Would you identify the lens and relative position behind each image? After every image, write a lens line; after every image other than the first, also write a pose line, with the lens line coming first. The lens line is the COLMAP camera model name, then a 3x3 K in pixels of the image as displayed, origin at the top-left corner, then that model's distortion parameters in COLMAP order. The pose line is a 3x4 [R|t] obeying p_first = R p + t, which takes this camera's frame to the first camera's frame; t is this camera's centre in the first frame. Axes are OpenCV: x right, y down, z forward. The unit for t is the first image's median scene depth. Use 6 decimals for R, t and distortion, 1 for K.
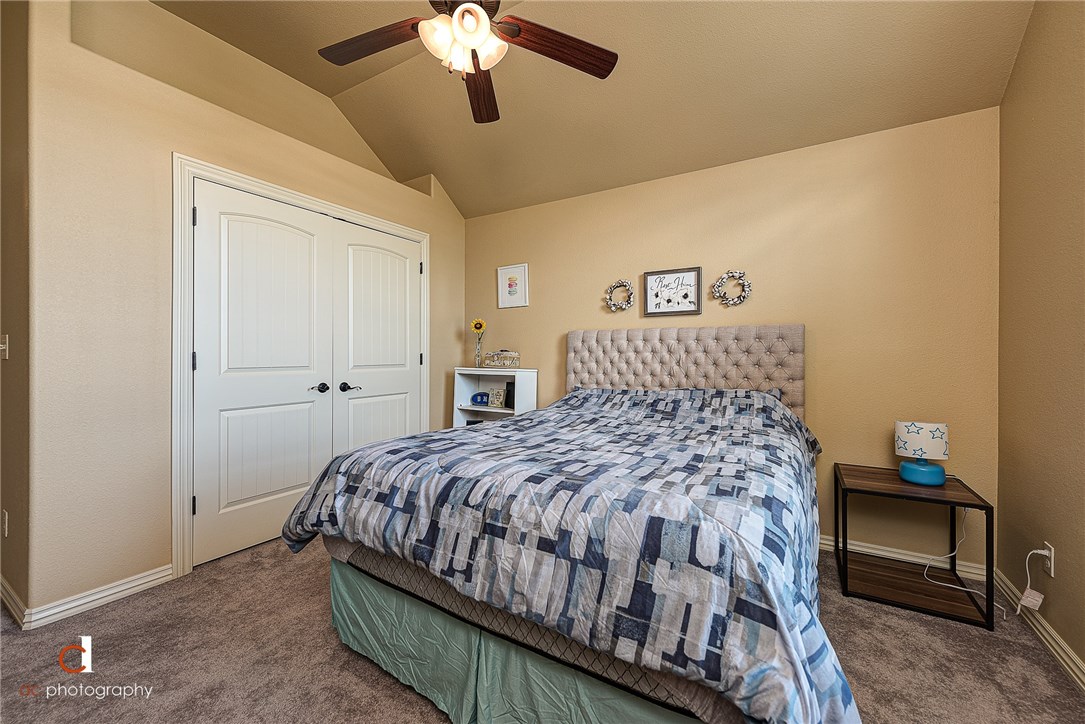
lens RADIAL K [[428.7, 0, 540.4], [0, 428.7, 354.8], [0, 0, 1]] dist [0.007760, -0.000950]
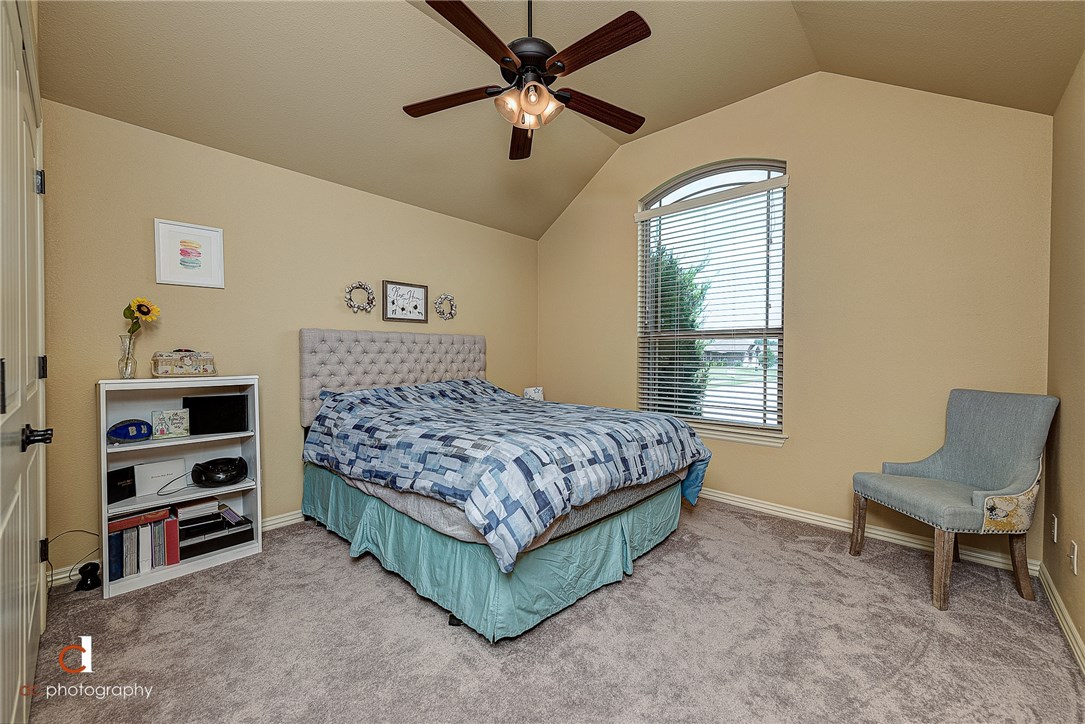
lens RADIAL K [[428.7, 0, 547.4], [0, 428.7, 359.1], [0, 0, 1]] dist [0.007760, -0.000950]
pose [[0.181817, -0.015237, 0.983214, -0.765978], [0.001925, 0.999884, 0.015139, -0.006101], [-0.983331, -0.000860, 0.181825, 0.394535]]
